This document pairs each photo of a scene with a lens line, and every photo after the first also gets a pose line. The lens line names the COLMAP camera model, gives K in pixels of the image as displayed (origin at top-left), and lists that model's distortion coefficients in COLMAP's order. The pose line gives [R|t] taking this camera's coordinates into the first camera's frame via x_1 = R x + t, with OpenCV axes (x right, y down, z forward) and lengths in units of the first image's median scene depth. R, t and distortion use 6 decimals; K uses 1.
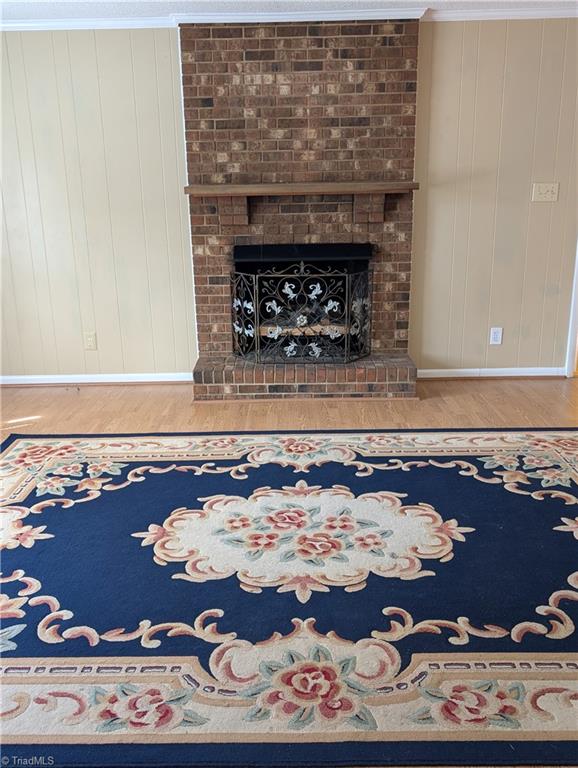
lens RADIAL K [[677.2, 0, 289.0], [0, 677.2, 384.0], [0, 0, 1]] dist [0.050085, -0.127677]
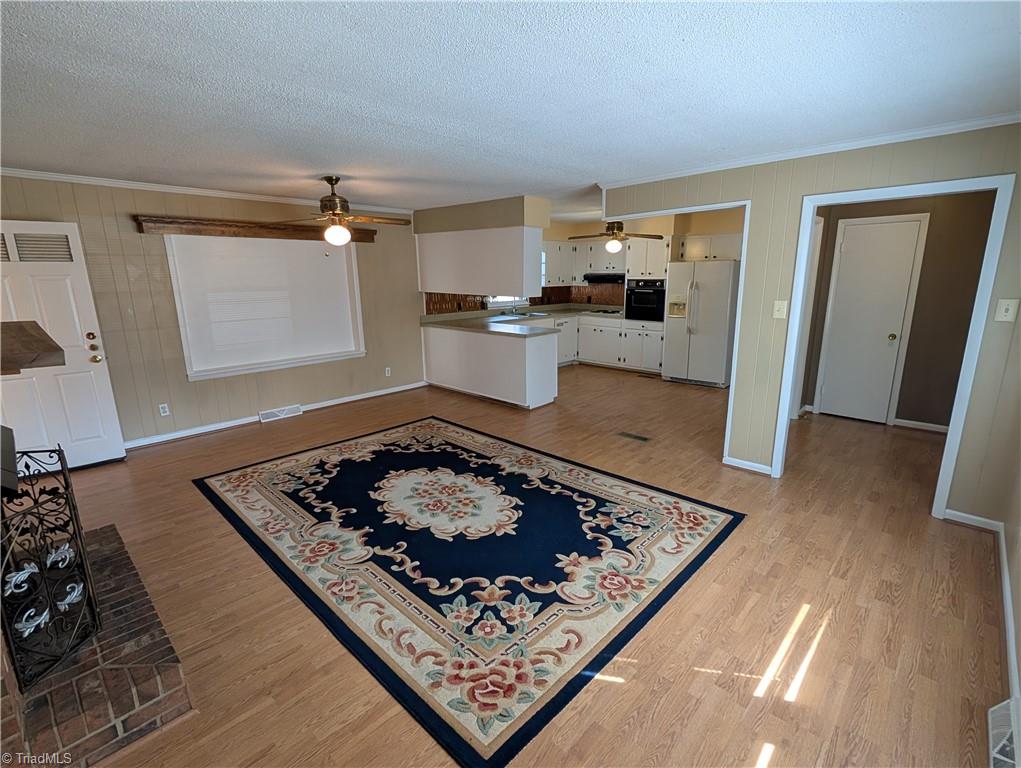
lens RADIAL K [[478.6, 0, 510.5], [0, 478.6, 384.0], [0, 0, 1]] dist [0.002002, 0.000531]
pose [[-0.725657, -0.130416, 0.675584, -0.588061], [0.216621, 0.888640, 0.404222, -0.329762], [-0.653067, 0.439672, -0.616597, 0.994796]]
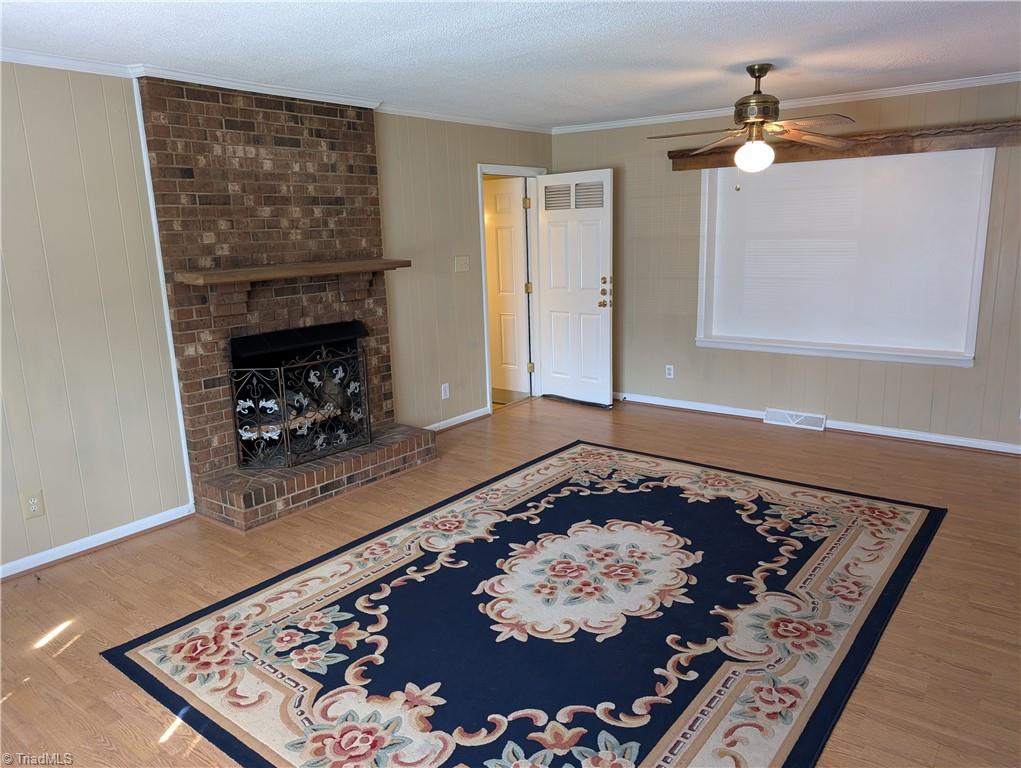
lens RADIAL K [[730.6, 0, 510.5], [0, 730.6, 384.0], [0, 0, 1]] dist [0.033442, -0.037124]
pose [[0.608934, -0.167139, 0.775412, -0.622664], [0.239059, 0.970767, 0.021514, -0.092414], [-0.756340, 0.172269, 0.631089, 0.187394]]
